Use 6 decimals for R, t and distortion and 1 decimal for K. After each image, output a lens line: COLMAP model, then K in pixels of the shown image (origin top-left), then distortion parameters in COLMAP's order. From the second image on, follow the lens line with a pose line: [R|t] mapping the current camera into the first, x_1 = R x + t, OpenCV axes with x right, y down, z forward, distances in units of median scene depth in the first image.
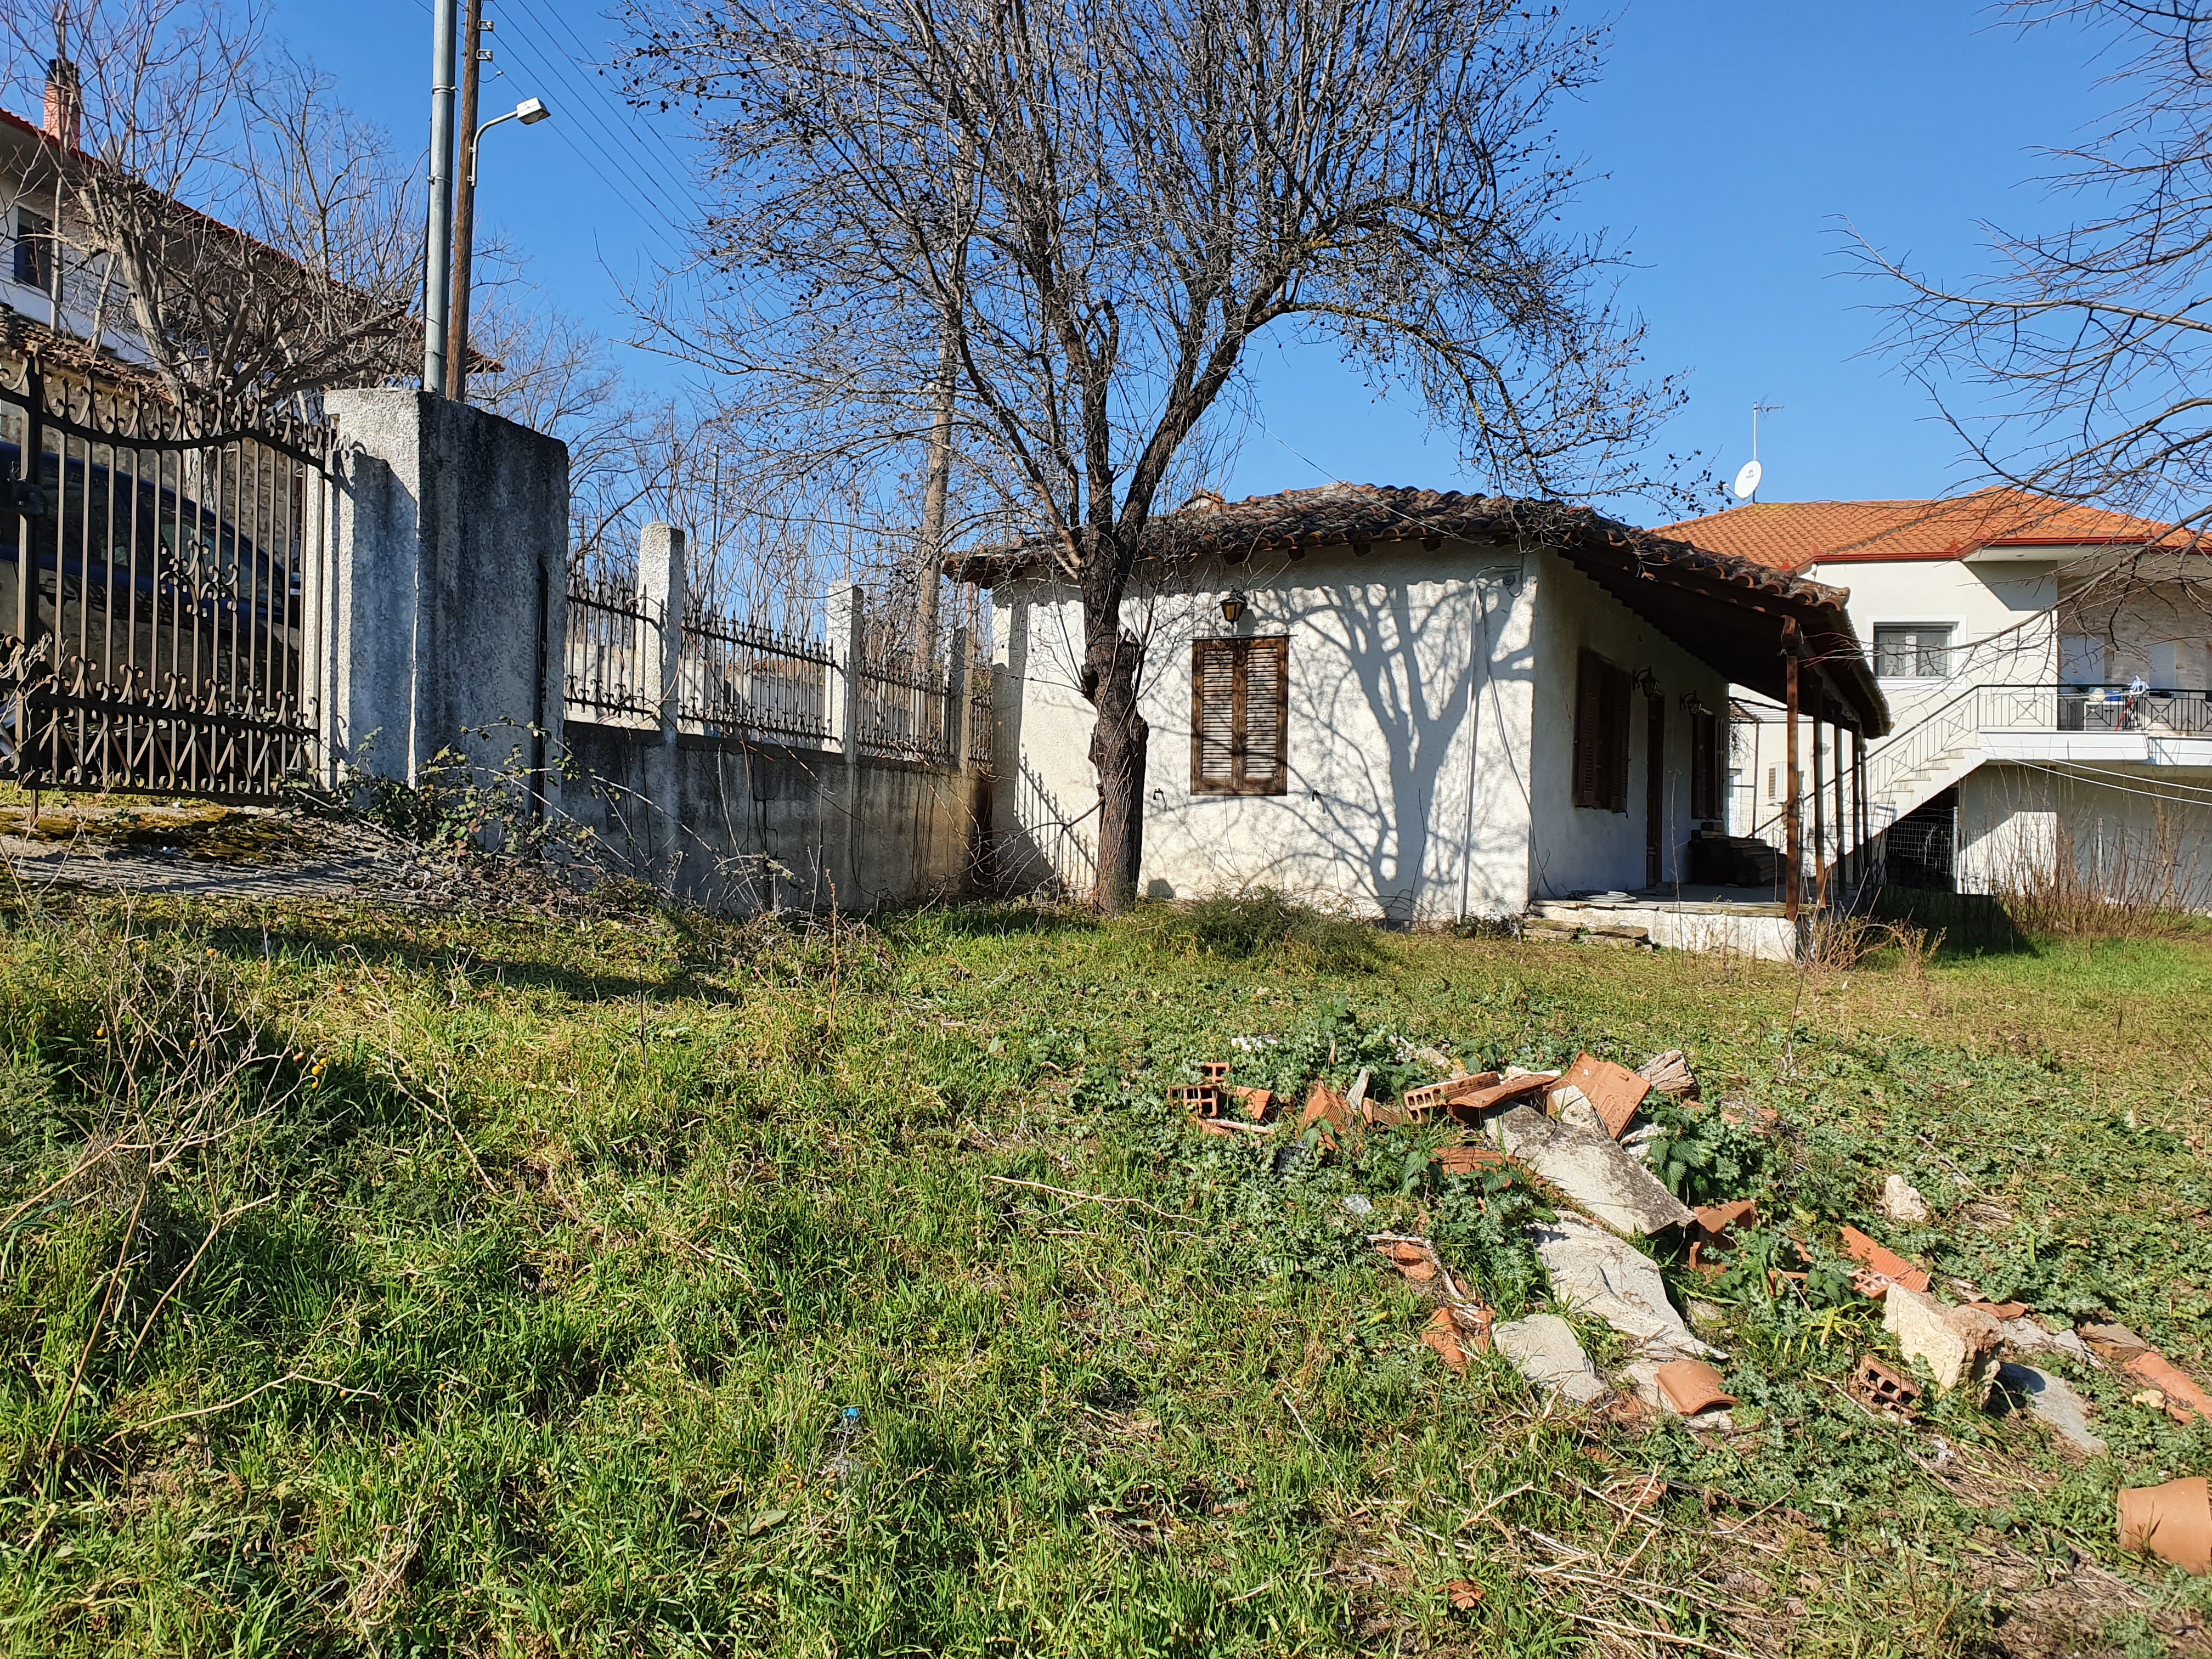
lens RADIAL K [[1635.8, 0, 1101.3], [0, 1635.8, 856.5], [0, 0, 1]] dist [0.042109, -0.003244]
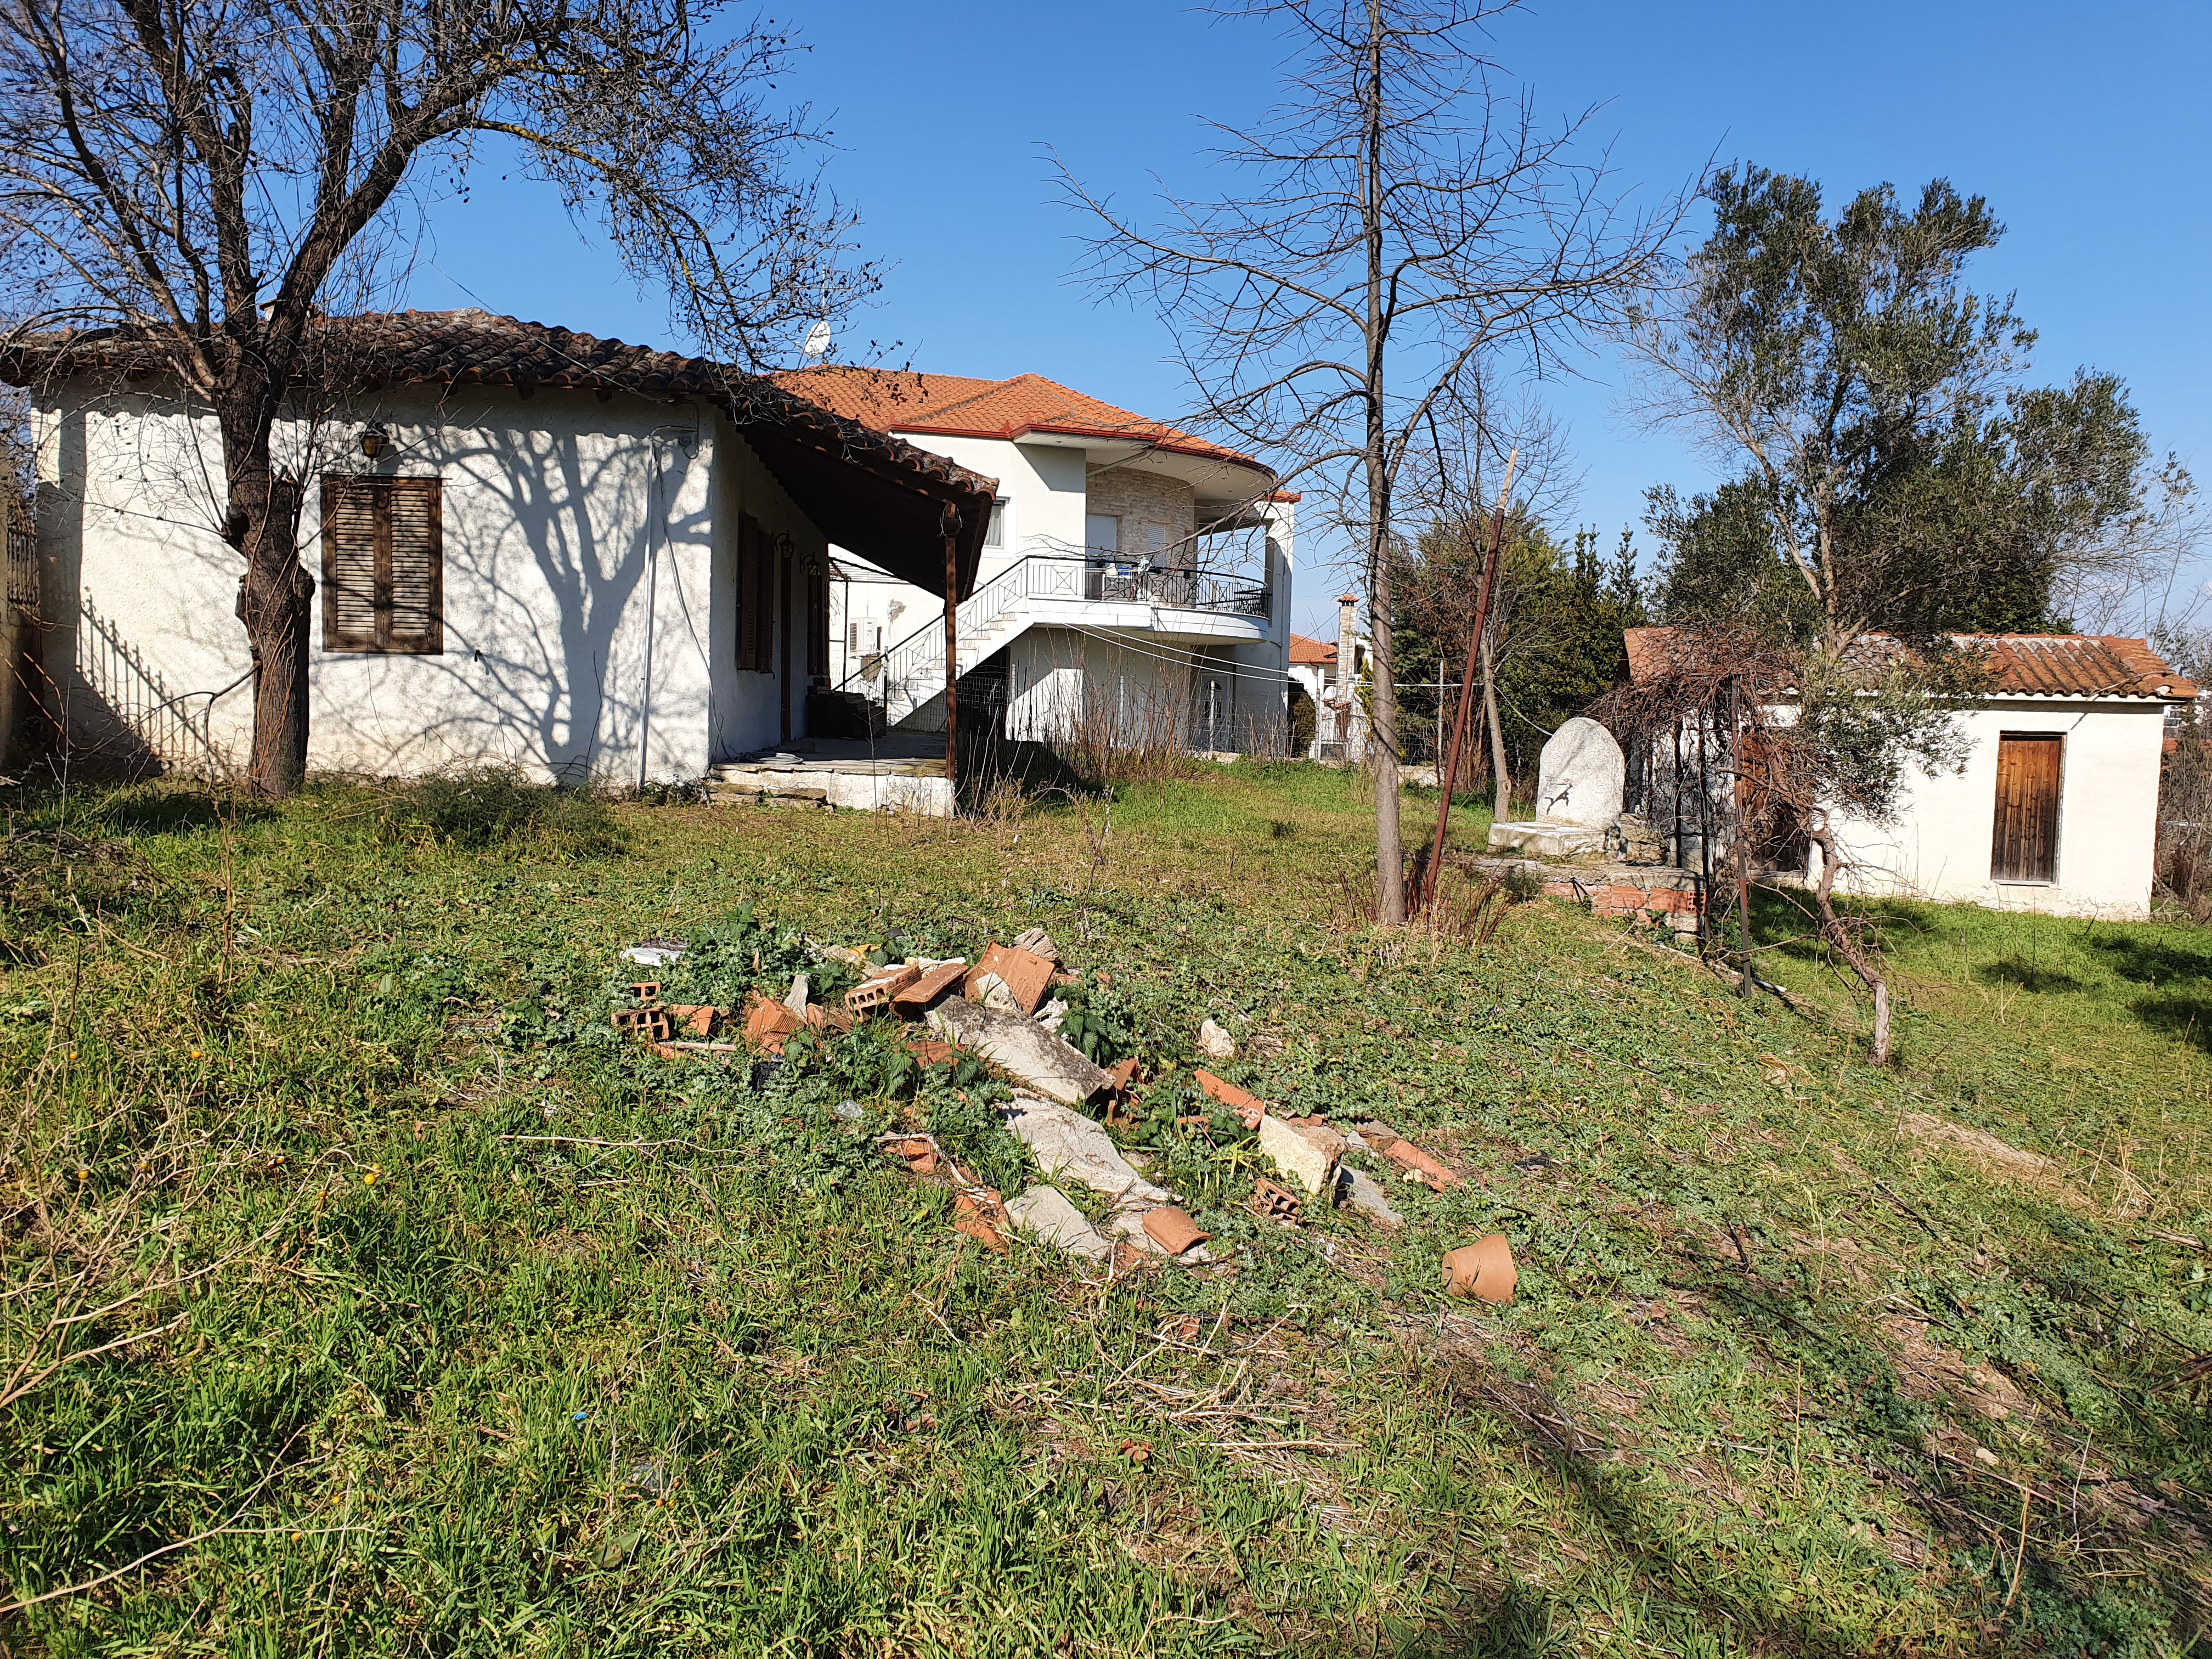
lens RADIAL K [[1669.8, 0, 1040.8], [0, 1669.8, 797.7], [0, 0, 1]] dist [0.159121, -0.290348]
pose [[0.853504, -0.033597, 0.520003, -0.102245], [0.000059, 0.997926, 0.064378, -0.019360], [-0.521087, -0.054916, 0.851735, 0.012174]]
